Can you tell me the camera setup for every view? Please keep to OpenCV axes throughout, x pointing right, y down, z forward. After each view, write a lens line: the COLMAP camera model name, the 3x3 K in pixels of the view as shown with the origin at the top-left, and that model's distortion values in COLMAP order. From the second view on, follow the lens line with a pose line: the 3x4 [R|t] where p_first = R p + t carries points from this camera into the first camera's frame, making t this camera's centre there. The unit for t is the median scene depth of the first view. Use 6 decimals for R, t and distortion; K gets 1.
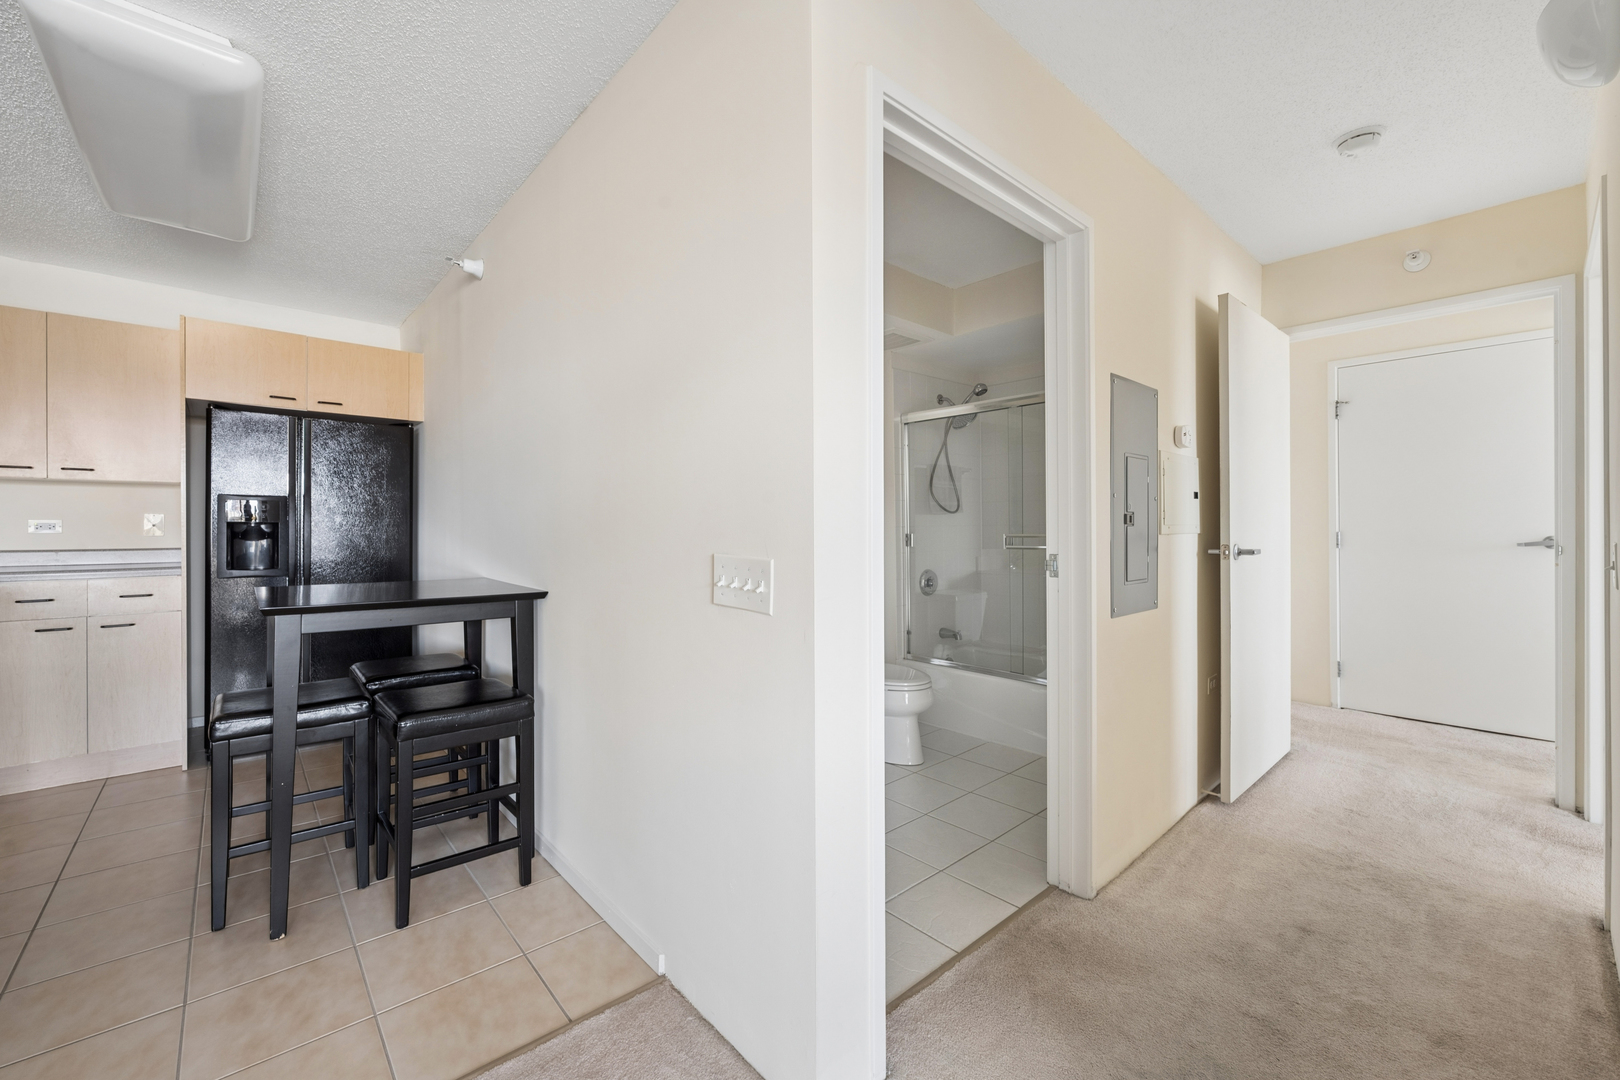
lens RADIAL K [[657.3, 0, 809.3], [0, 657.3, 520.7], [0, 0, 1]] dist [-0.000387, -0.000105]
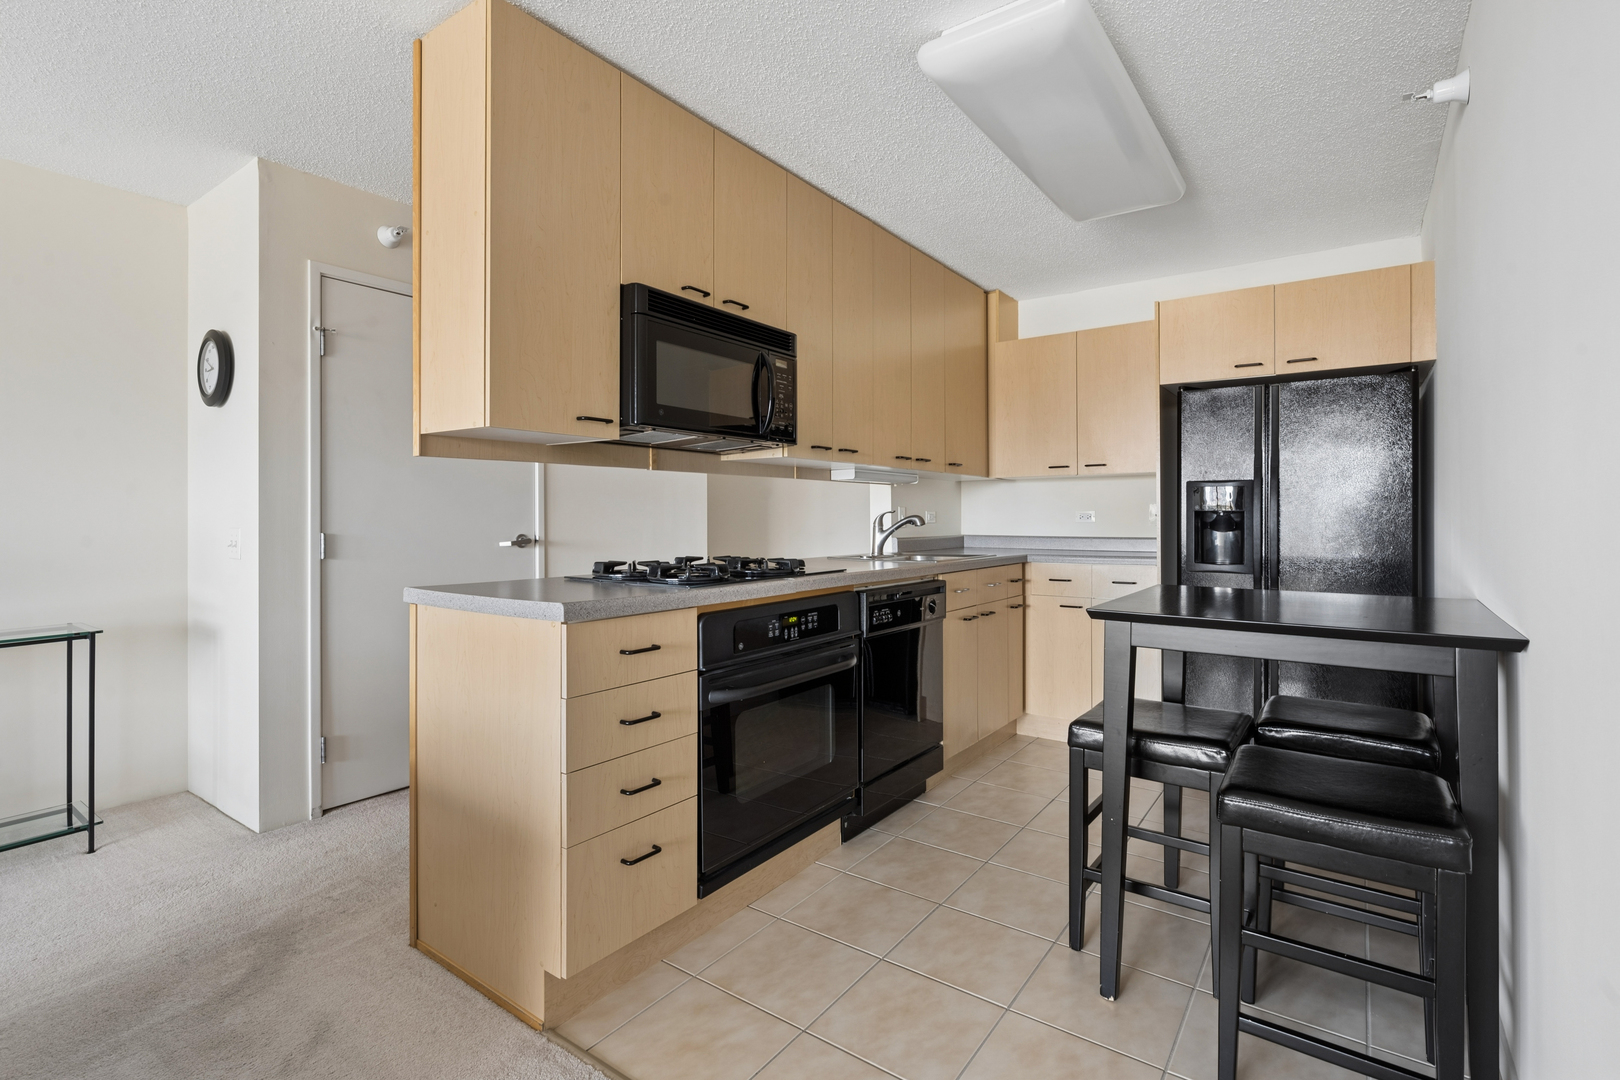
lens RADIAL K [[752.3, 0, 810.6], [0, 752.3, 516.9], [0, 0, 1]] dist [-0.000690, -0.000123]
pose [[0.213744, -0.003795, -0.976882, 0.049345], [0.012439, 0.999922, -0.001163, 0.006785], [0.976810, -0.011903, 0.213775, 0.332397]]
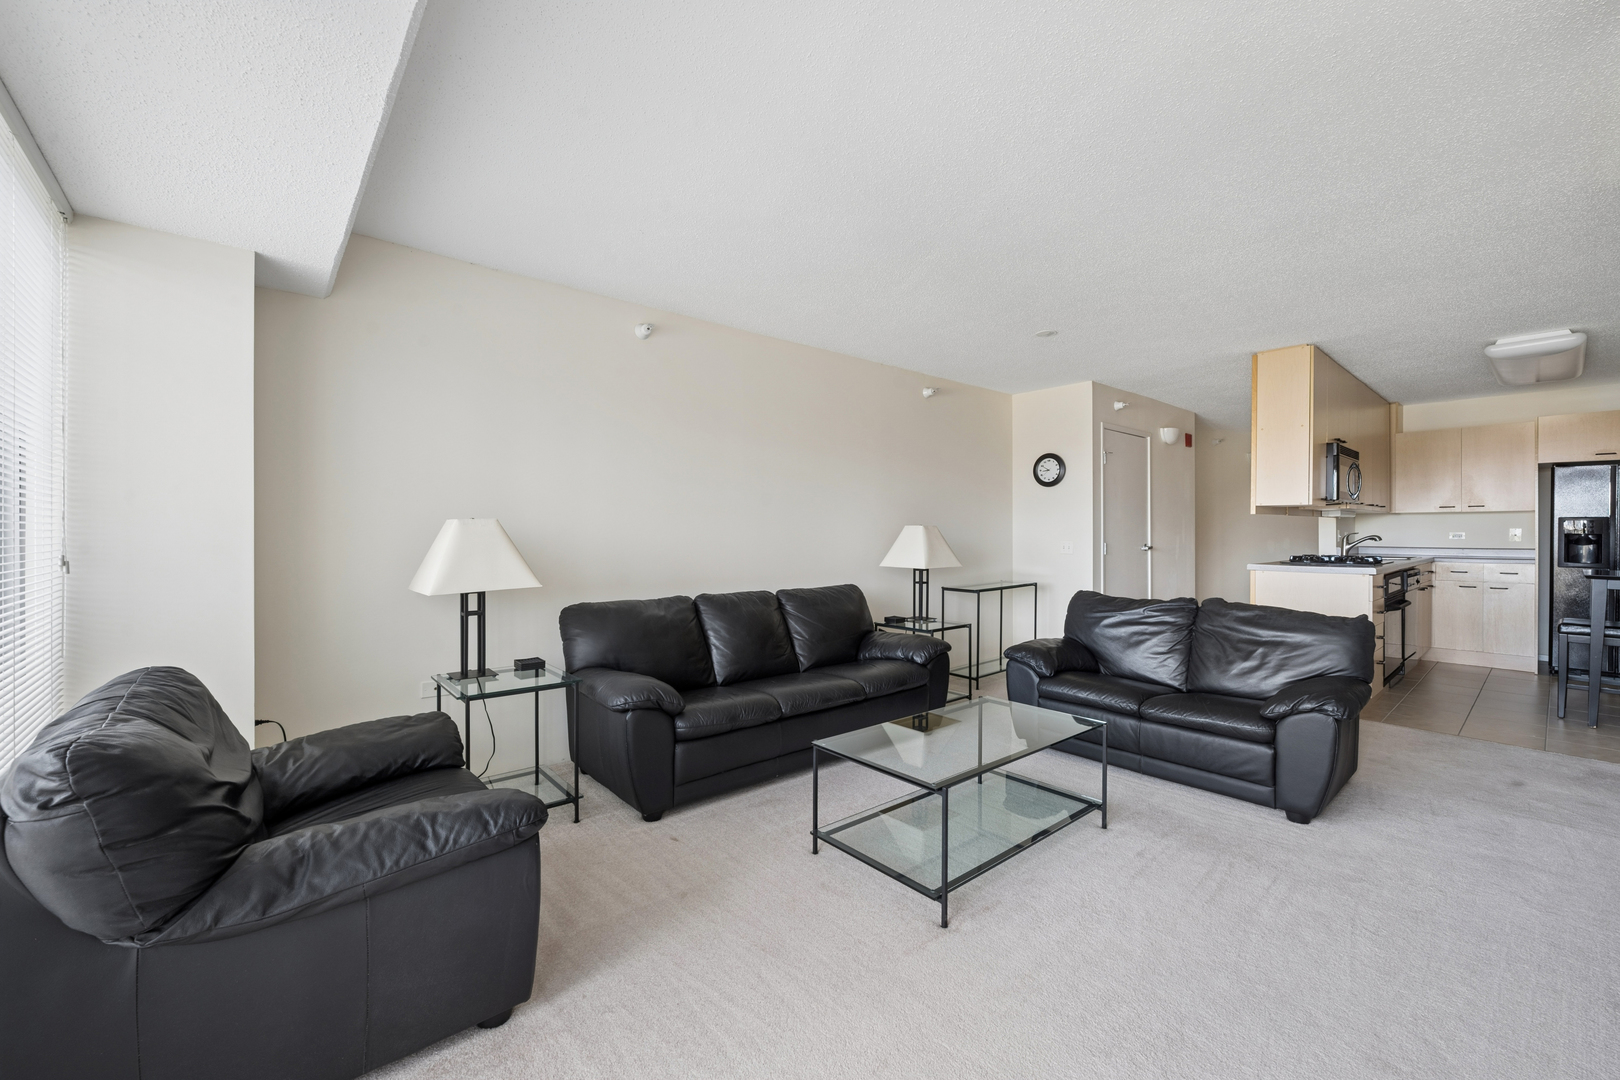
lens RADIAL K [[670.9, 0, 810.0], [0, 670.9, 540.0], [0, 0, 1]] dist [-0.000801, -0.000128]
pose [[0.004426, 0.008462, -0.999954, 1.102674], [0.011933, 0.999893, 0.008514, -0.026994], [0.999919, -0.011970, 0.004325, -1.263161]]
